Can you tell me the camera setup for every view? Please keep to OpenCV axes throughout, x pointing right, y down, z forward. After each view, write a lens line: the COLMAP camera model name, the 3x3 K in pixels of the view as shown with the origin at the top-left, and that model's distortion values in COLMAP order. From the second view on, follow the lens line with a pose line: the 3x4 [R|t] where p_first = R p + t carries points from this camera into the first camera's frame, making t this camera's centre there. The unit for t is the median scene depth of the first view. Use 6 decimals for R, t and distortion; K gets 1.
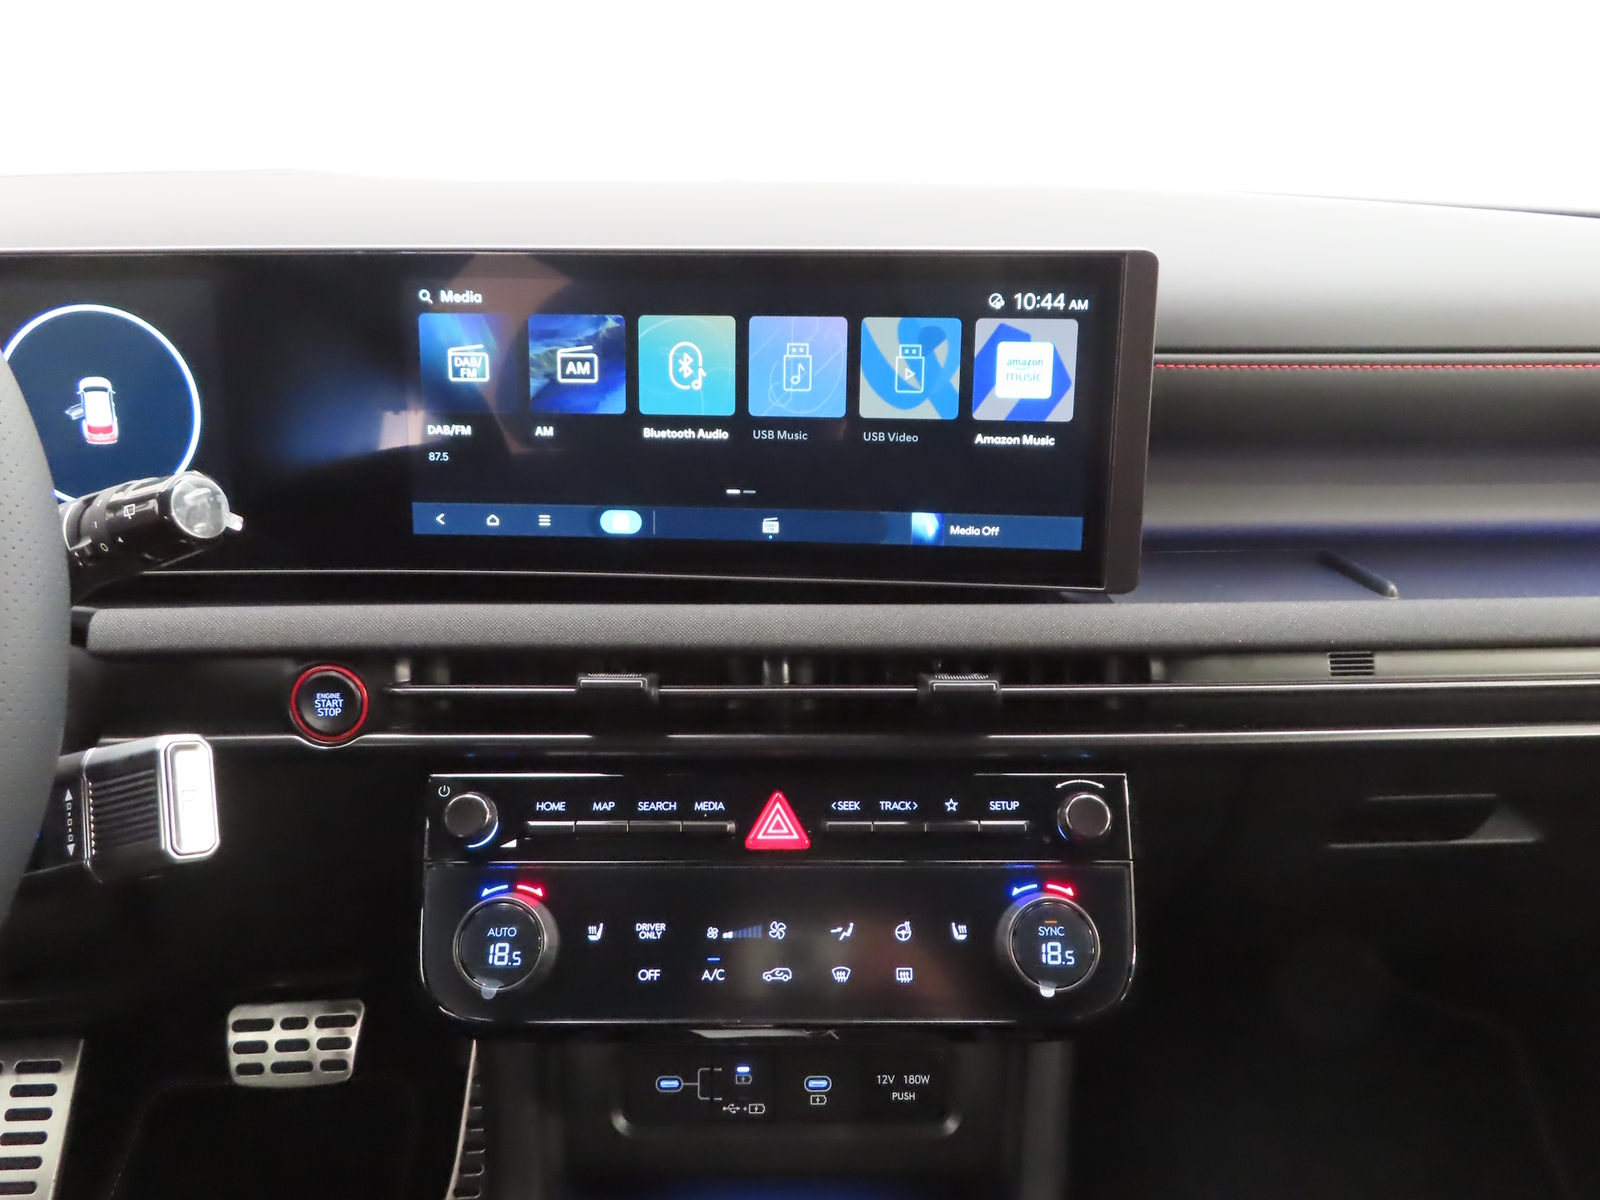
lens RADIAL K [[1149.2, 0, 802.2], [0, 1149.2, 598.5], [0, 0, 1]] dist [0.010882, 0.001490]
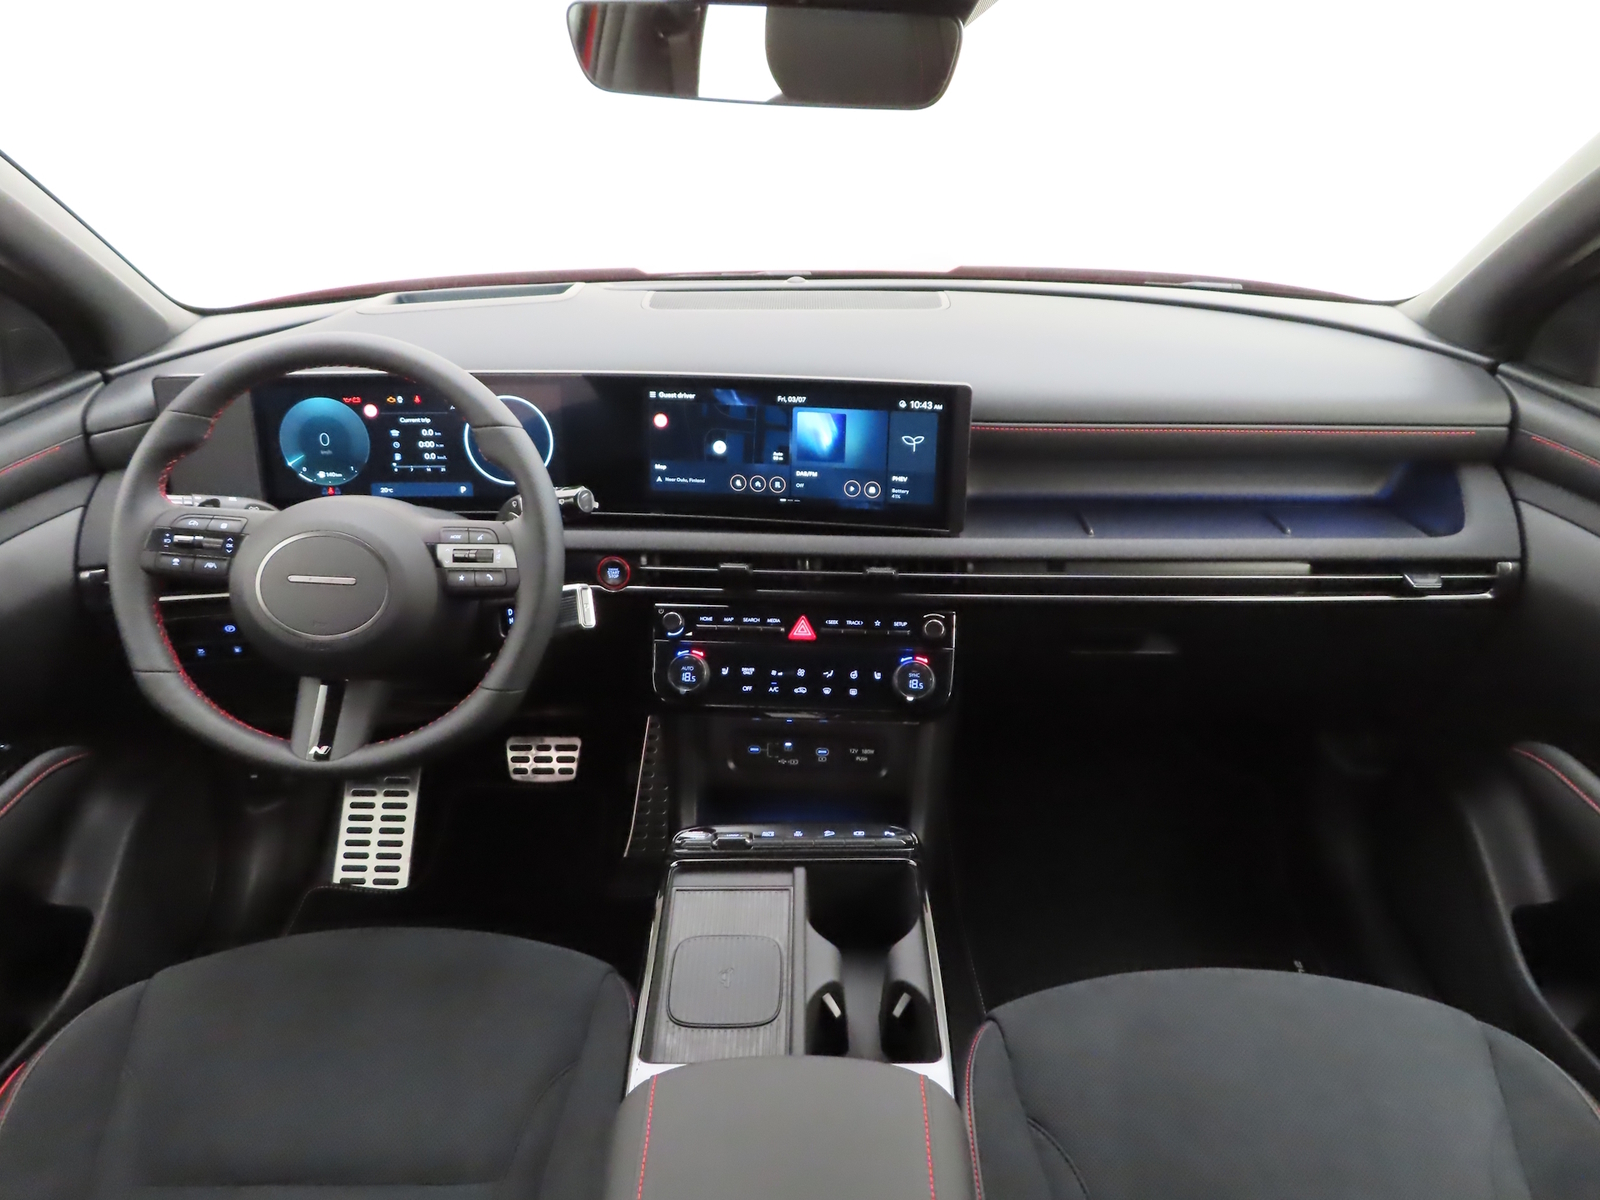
lens RADIAL K [[1149.2, 0, 801.6], [0, 1149.2, 601.8], [0, 0, 1]] dist [0.010882, 0.001490]
pose [[0.997190, 0.027498, -0.069690, 0.137414], [-0.019084, 0.992753, 0.118647, -0.135475], [0.072448, -0.116984, 0.990488, -1.302252]]
